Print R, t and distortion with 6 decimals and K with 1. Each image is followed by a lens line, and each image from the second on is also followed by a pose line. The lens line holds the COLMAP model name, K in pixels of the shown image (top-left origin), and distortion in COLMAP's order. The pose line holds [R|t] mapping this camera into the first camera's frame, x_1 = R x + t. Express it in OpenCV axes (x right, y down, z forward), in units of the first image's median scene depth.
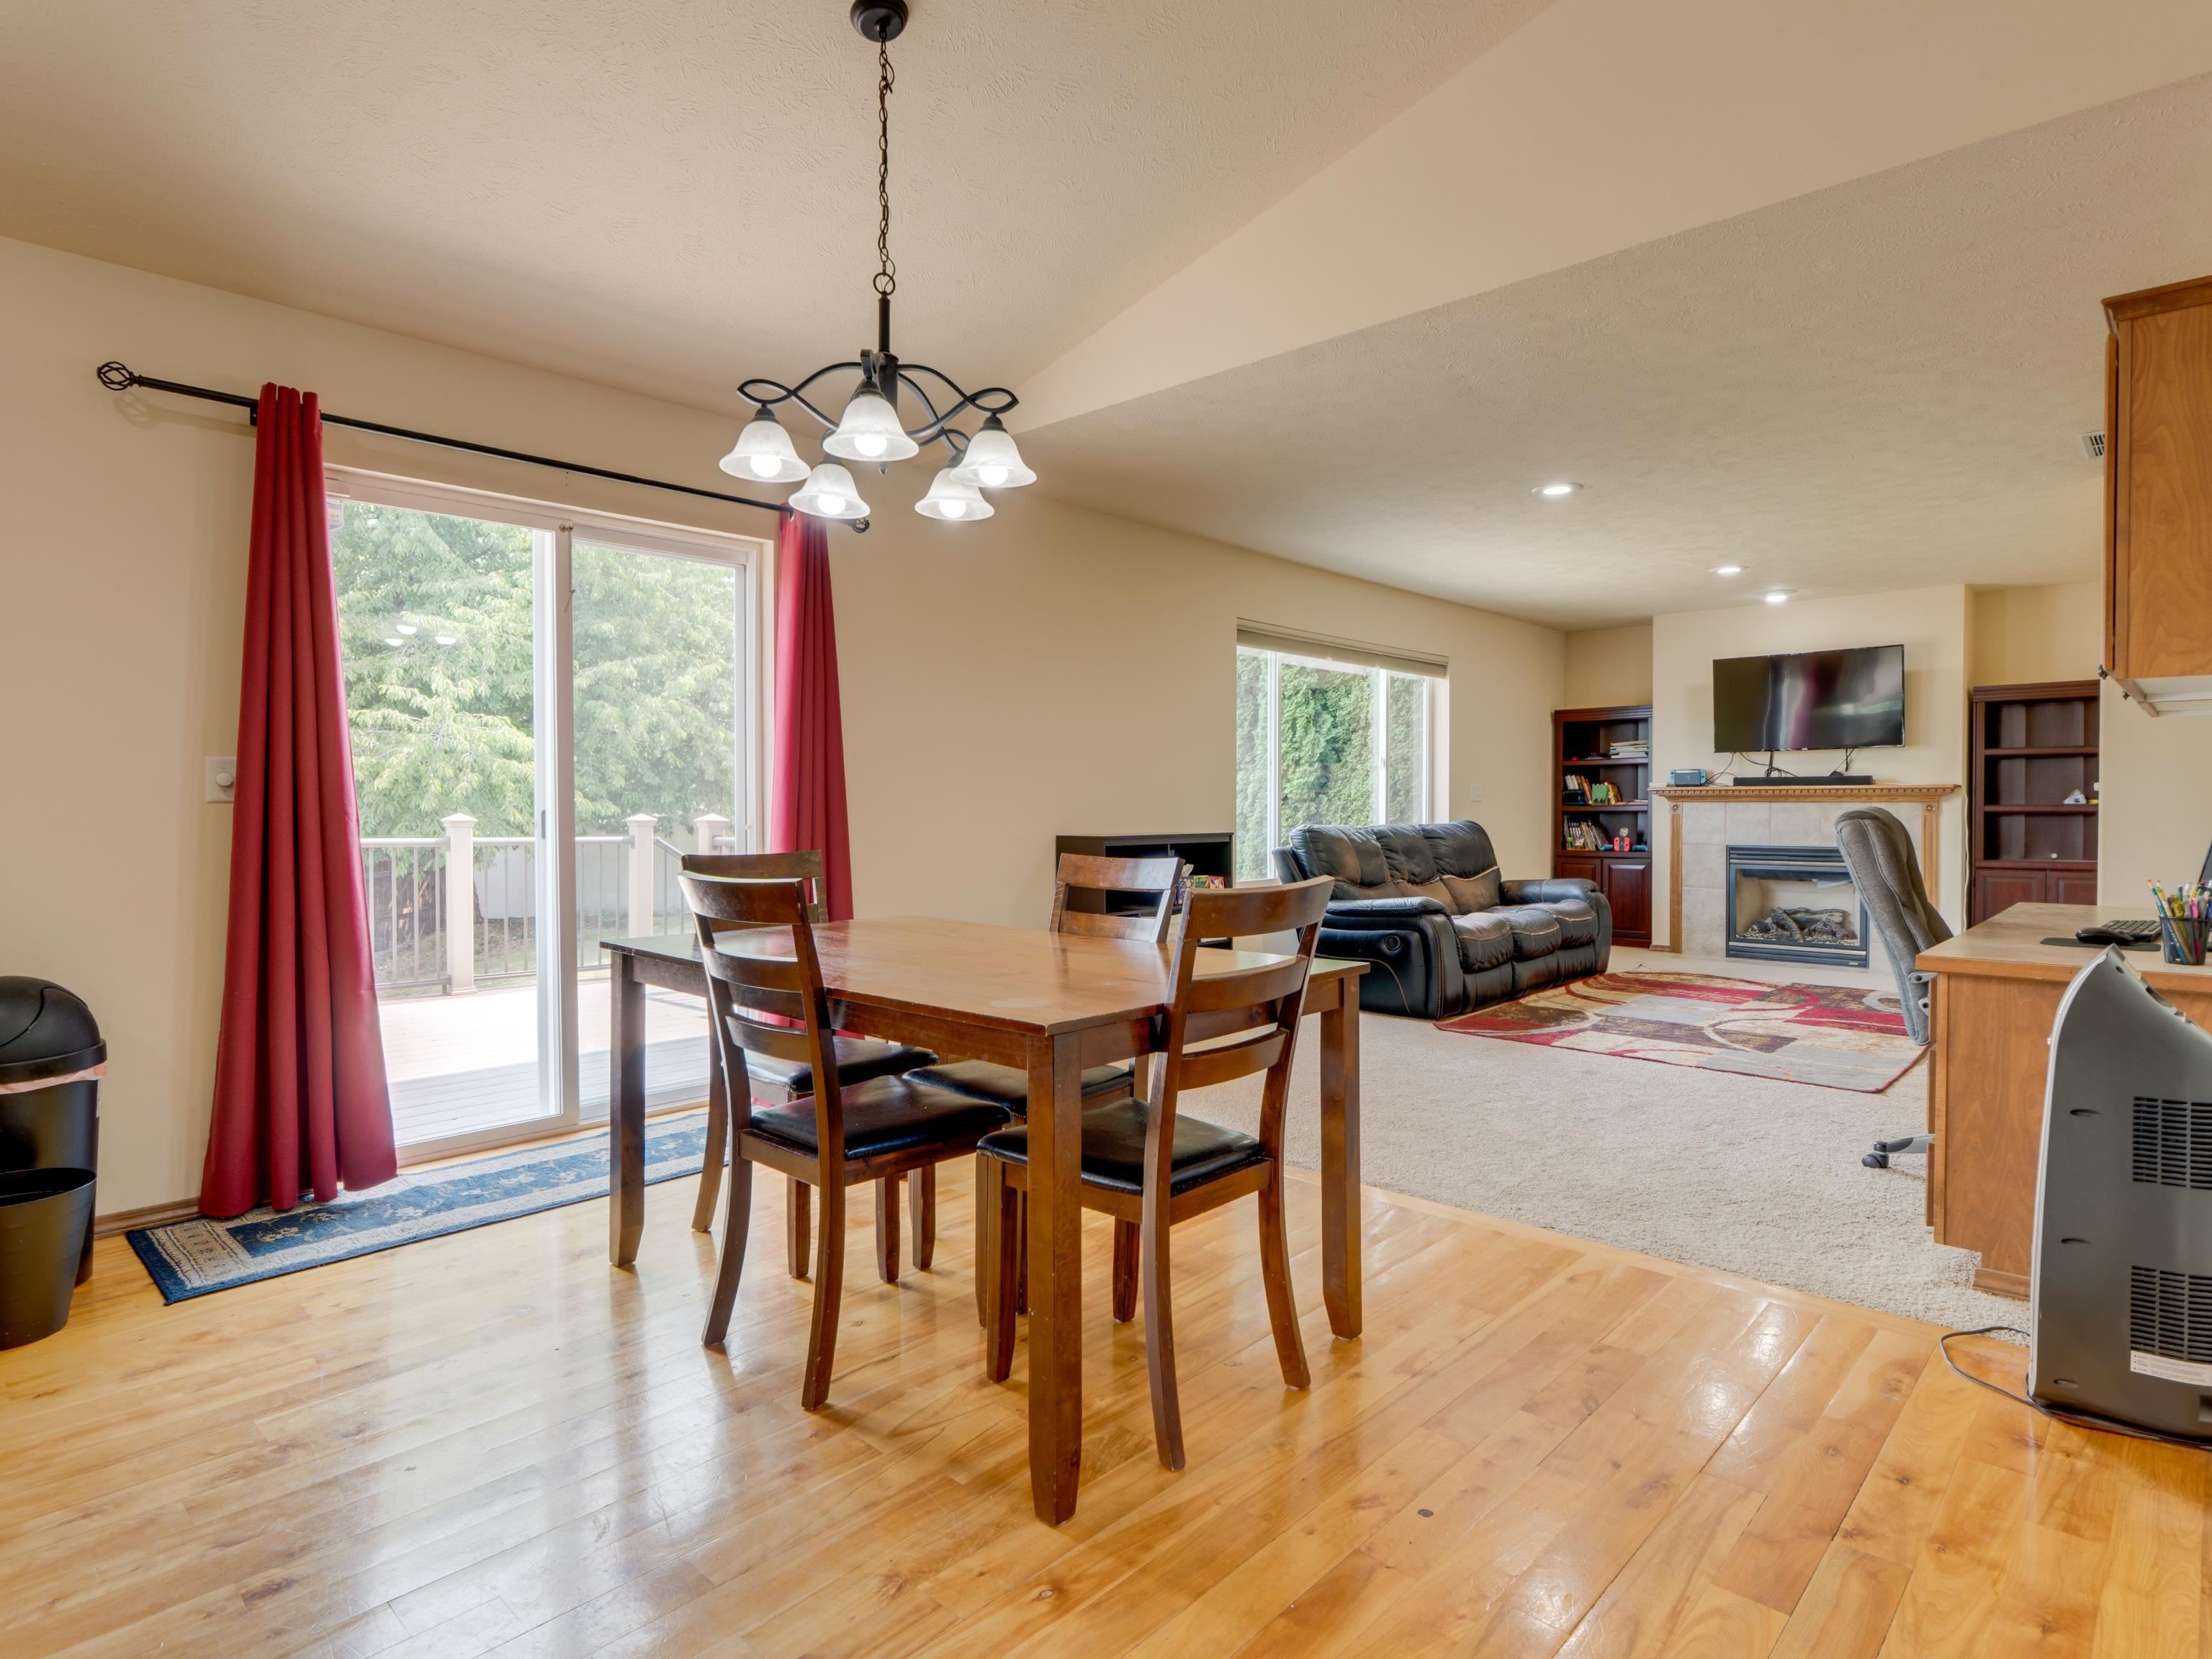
lens RADIAL K [[1217.4, 0, 1101.9], [0, 1217.4, 831.7], [0, 0, 1]] dist [-0.006038, 0.000437]
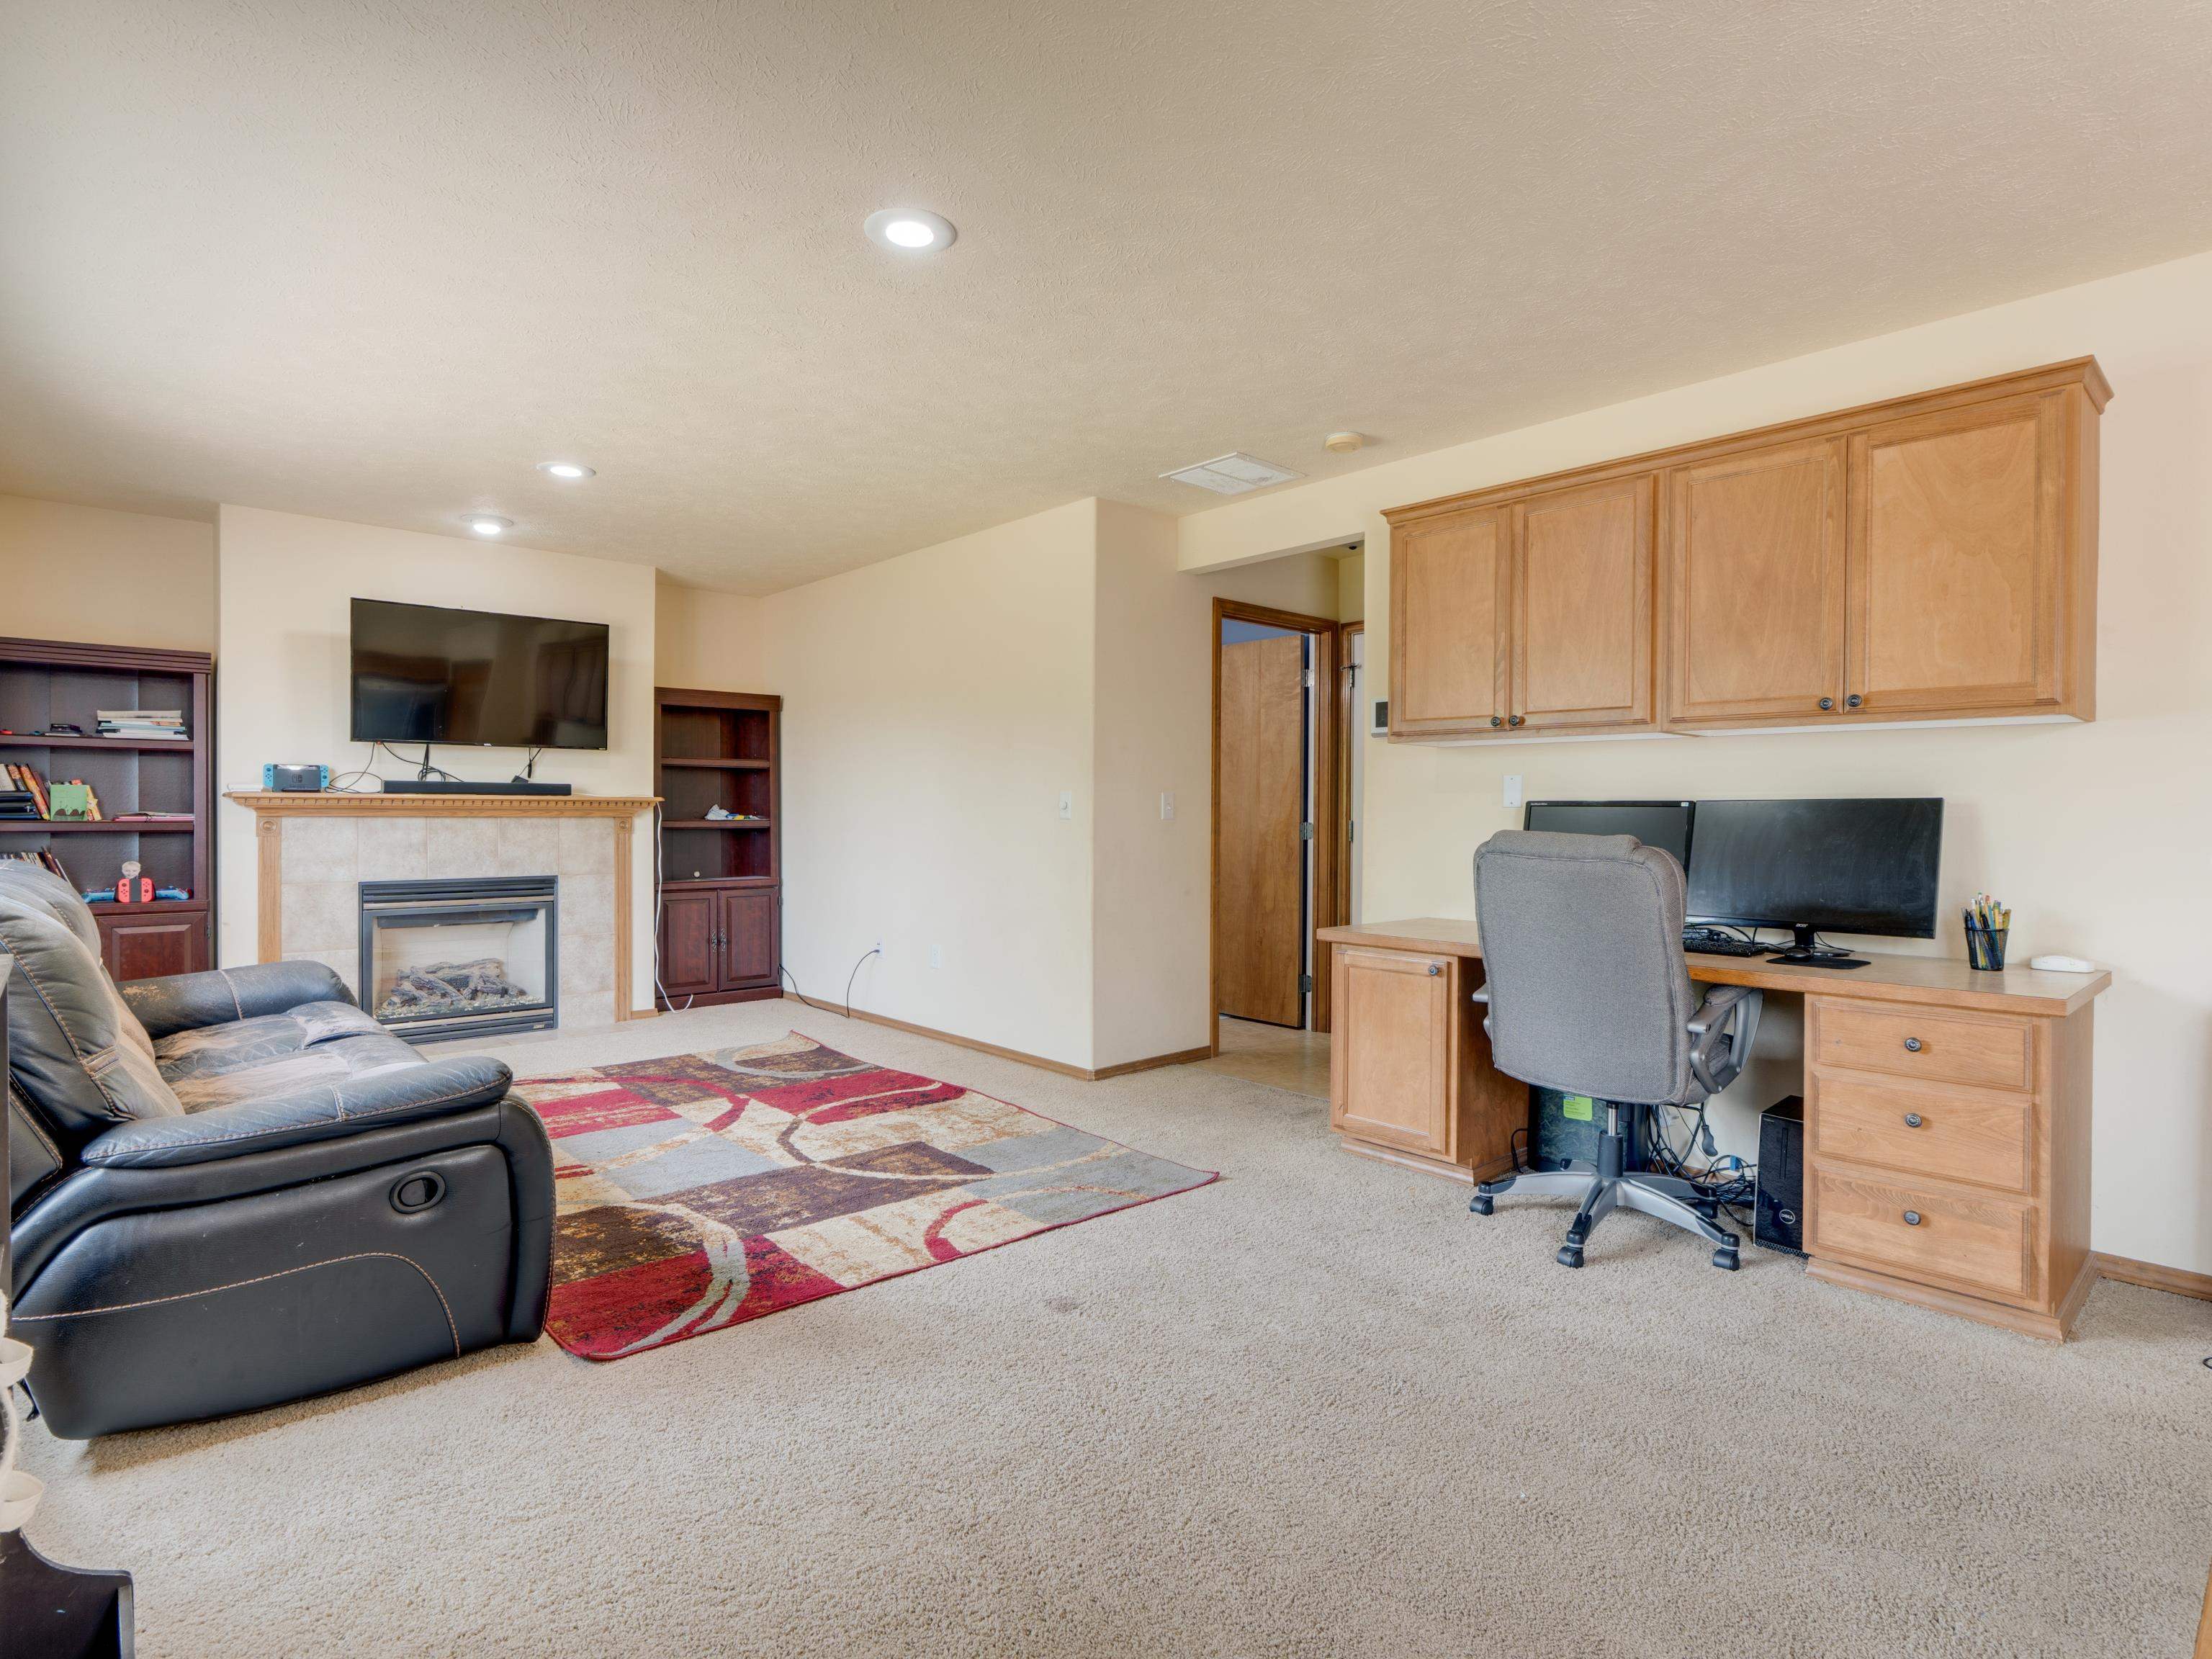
lens RADIAL K [[1137.1, 0, 1109.8], [0, 1137.1, 818.7], [0, 0, 1]] dist [-0.003356, -0.000078]
pose [[0.082215, -0.001905, 0.996613, -0.076795], [0.018923, 0.999821, 0.000350, -0.017841], [-0.996435, 0.018831, 0.082236, 0.617156]]
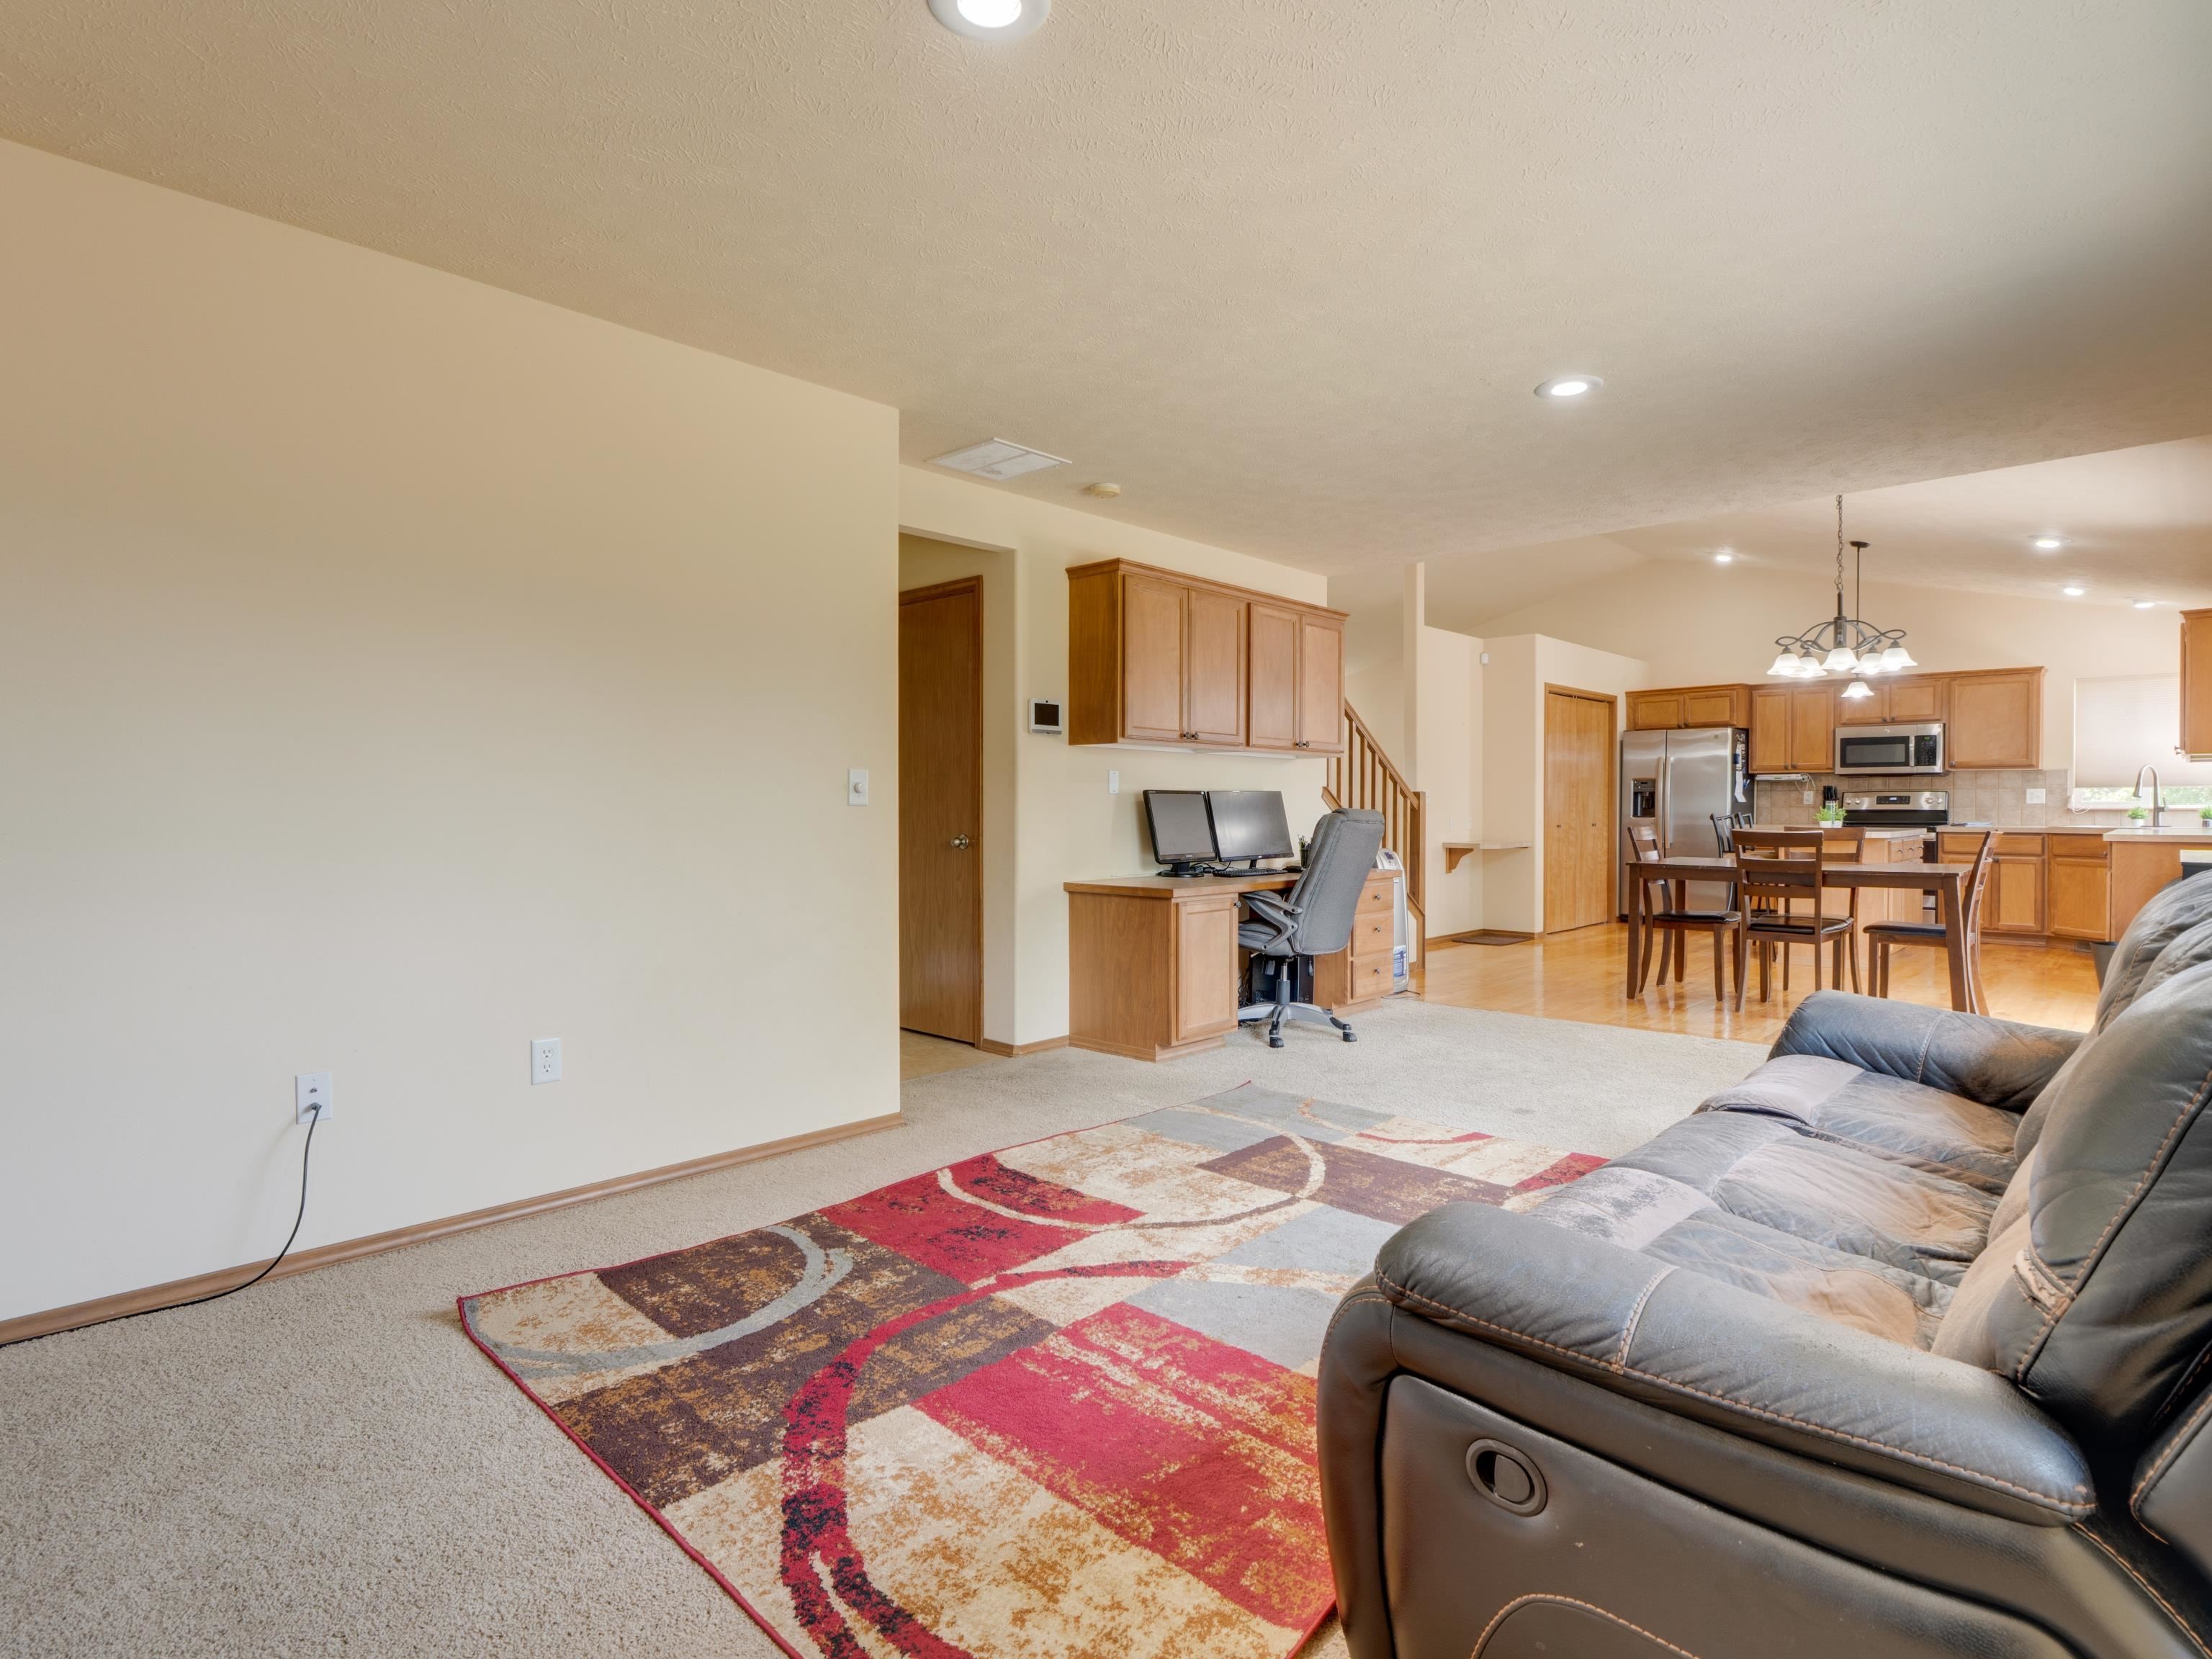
lens RADIAL K [[1137.1, 0, 1097.9], [0, 1137.1, 832.6], [0, 0, 1]] dist [-0.003356, -0.000078]
pose [[-0.999863, 0.003723, 0.016113, 0.460905], [0.004515, 0.998770, 0.049378, -0.030724], [-0.015910, 0.049444, -0.998650, 1.202396]]
